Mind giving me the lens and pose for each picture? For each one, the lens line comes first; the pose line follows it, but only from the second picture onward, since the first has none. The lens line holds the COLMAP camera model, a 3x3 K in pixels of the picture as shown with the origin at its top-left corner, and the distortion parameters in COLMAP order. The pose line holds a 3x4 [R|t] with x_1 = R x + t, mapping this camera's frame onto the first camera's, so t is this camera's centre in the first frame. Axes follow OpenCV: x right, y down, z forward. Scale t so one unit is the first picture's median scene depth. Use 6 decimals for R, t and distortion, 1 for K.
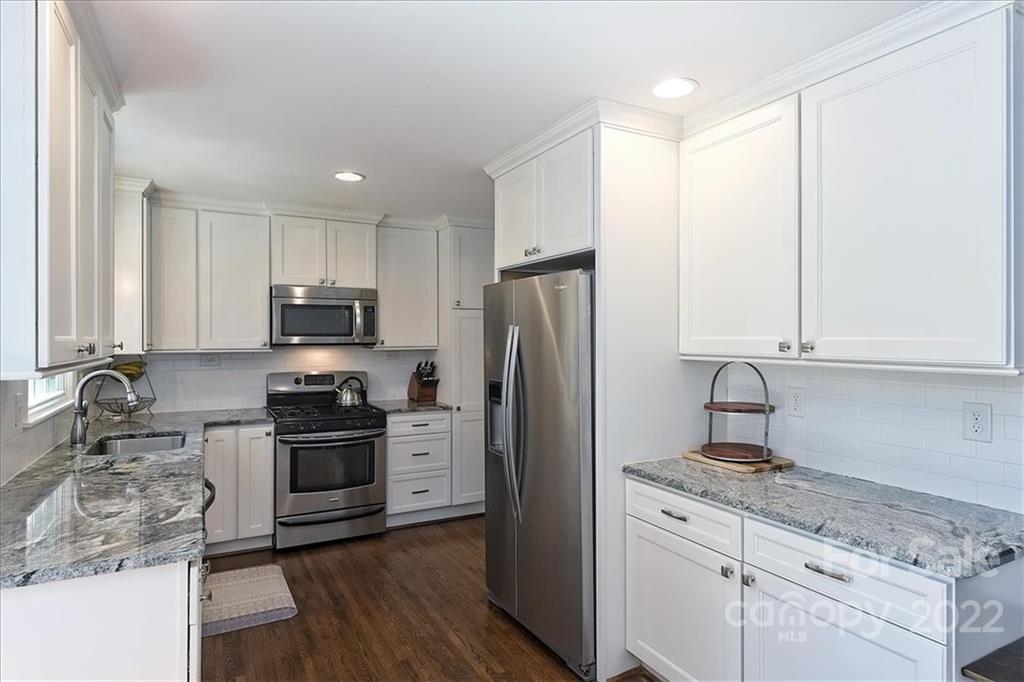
lens RADIAL K [[572.2, 0, 510.8], [0, 572.2, 338.3], [0, 0, 1]] dist [-0.000627, -0.000232]
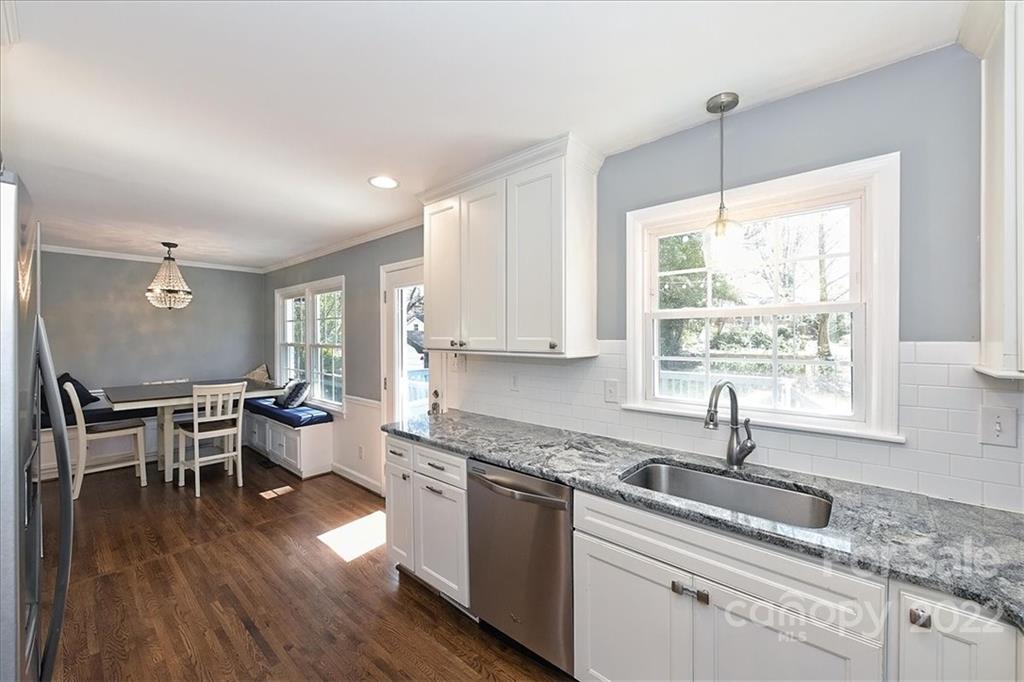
lens RADIAL K [[400.2, 0, 512.5], [0, 400.2, 337.9], [0, 0, 1]] dist [-0.001242, -0.000077]
pose [[-0.936007, 0.003565, -0.351962, -0.179513], [0.002051, 0.999987, 0.004676, -0.003585], [0.351974, 0.003655, -0.936002, 1.063026]]
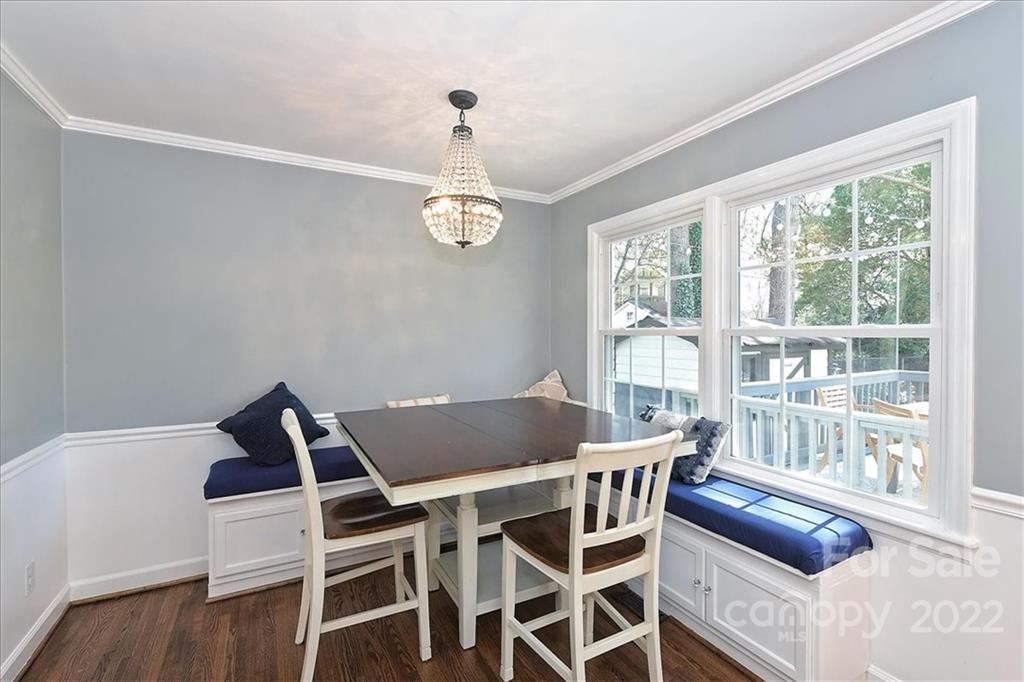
lens RADIAL K [[456.2, 0, 512.2], [0, 456.2, 338.2], [0, 0, 1]] dist [-0.001958, -0.000420]
pose [[-0.999972, 0.006873, -0.002902, 0.247399], [0.006842, 0.999921, 0.010551, 0.024689], [0.002975, 0.010531, -0.999940, 0.273566]]
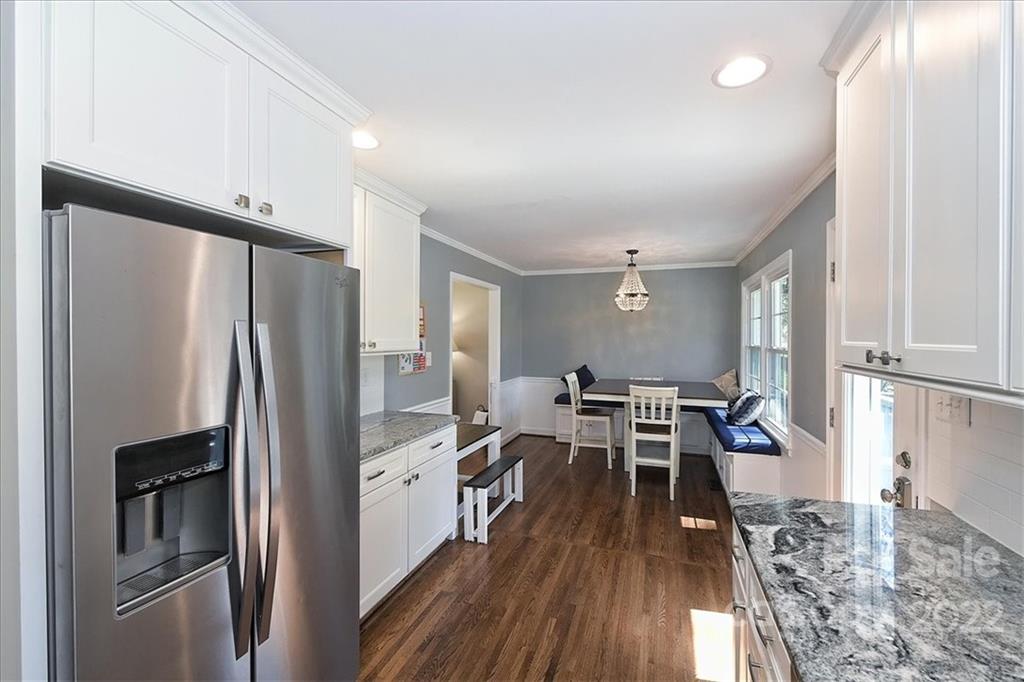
lens RADIAL K [[420.1, 0, 520.7], [0, 420.1, 340.3], [0, 0, 1]] dist [0.002167, -0.000274]
pose [[-0.684219, -0.006390, 0.729249, -0.362094], [-0.000568, 0.999966, 0.008229, -0.004757], [-0.729277, 0.005216, -0.684199, 0.797847]]
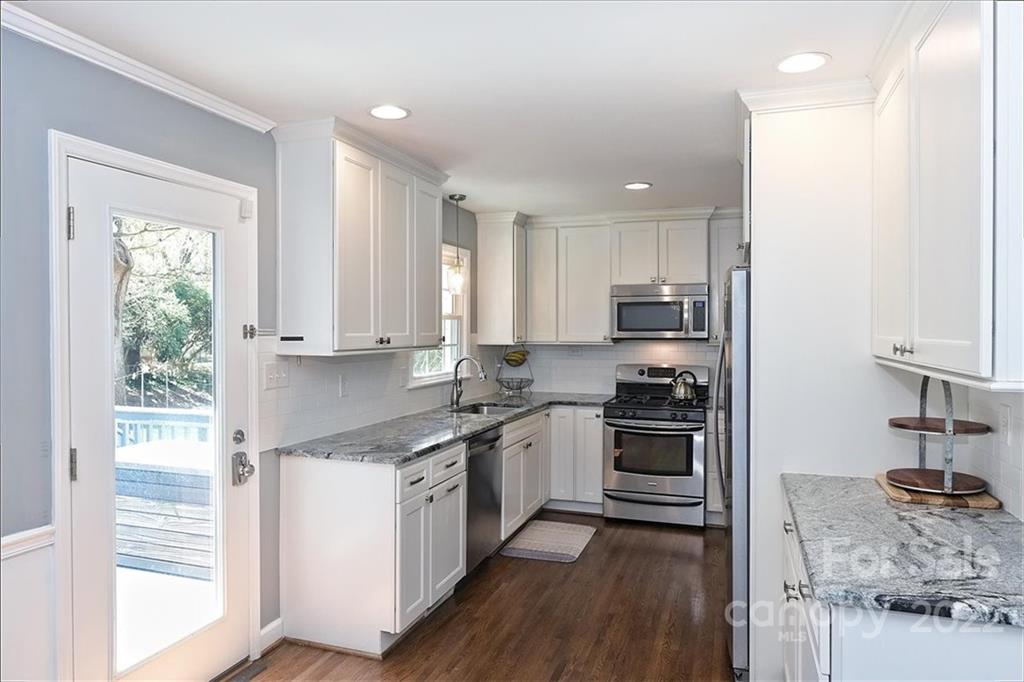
lens RADIAL K [[658.3, 0, 512.0], [0, 658.3, 341.0], [0, 0, 1]] dist [-0.000273, -0.000171]
pose [[0.680424, 0.013028, -0.732703, 0.429274], [-0.001241, 0.999861, 0.016625, -0.006064], [0.732818, -0.010403, 0.680345, -0.029992]]
